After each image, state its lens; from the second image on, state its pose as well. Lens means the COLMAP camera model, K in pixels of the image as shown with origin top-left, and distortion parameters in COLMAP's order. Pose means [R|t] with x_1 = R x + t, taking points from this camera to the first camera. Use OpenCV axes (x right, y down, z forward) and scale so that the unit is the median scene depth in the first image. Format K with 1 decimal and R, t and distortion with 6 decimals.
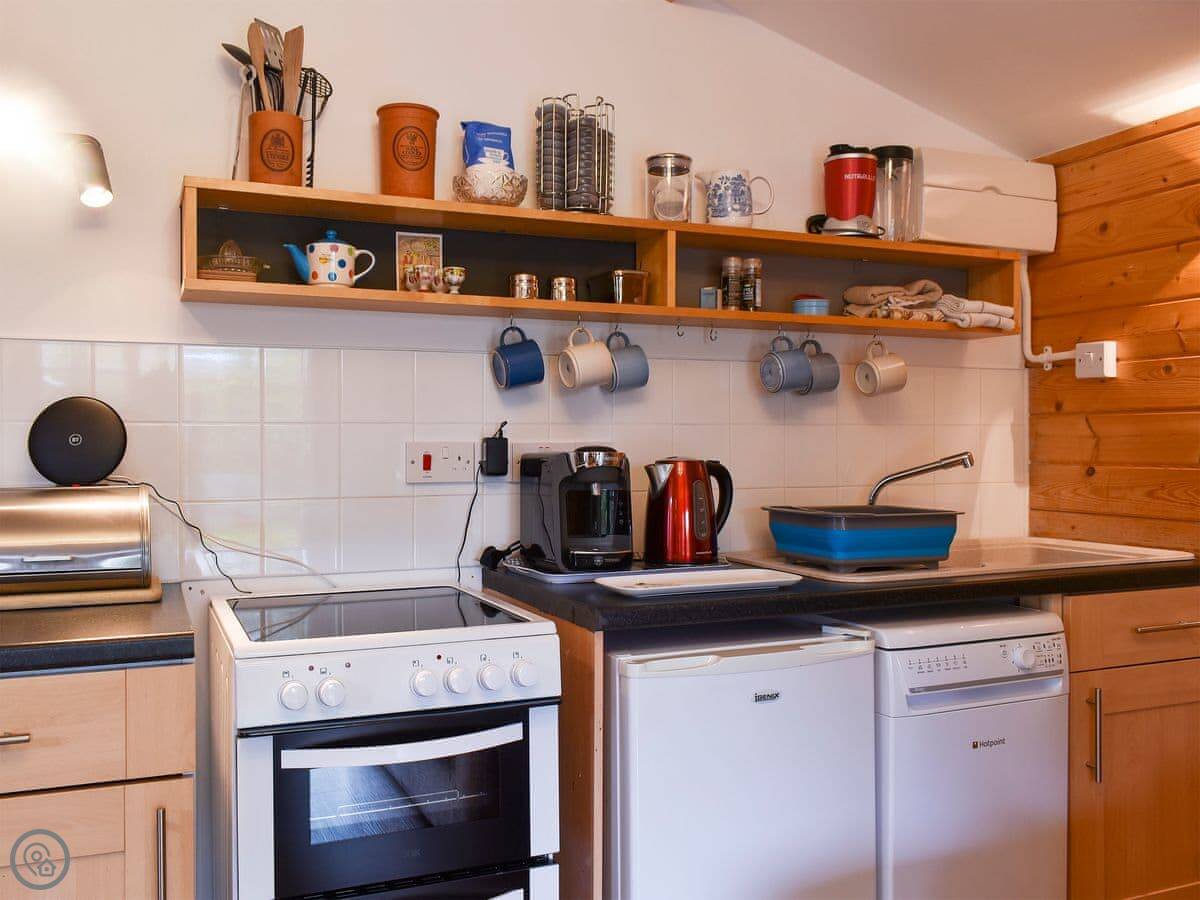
lens RADIAL K [[1231.2, 0, 599.5], [0, 1231.2, 447.4], [0, 0, 1]] dist [-0.058535, 0.000000]
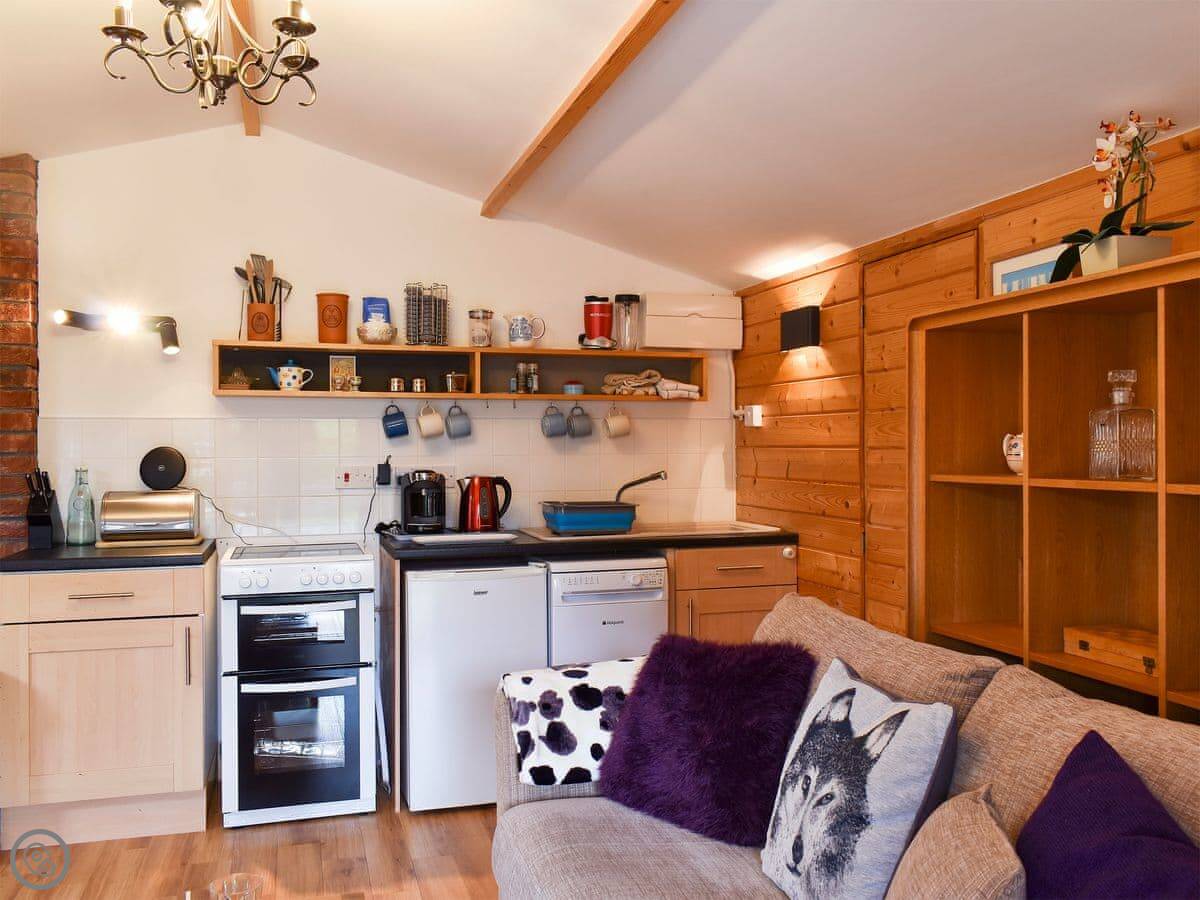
lens RADIAL K [[1104.9, 0, 602.0], [0, 1104.9, 445.4], [0, 0, 1]] dist [-0.069242, 0.000000]
pose [[0.997684, -0.002752, -0.067963, 0.360691], [0.002265, 0.999971, -0.007234, -0.023890], [0.067981, 0.007063, 0.997662, -0.651431]]
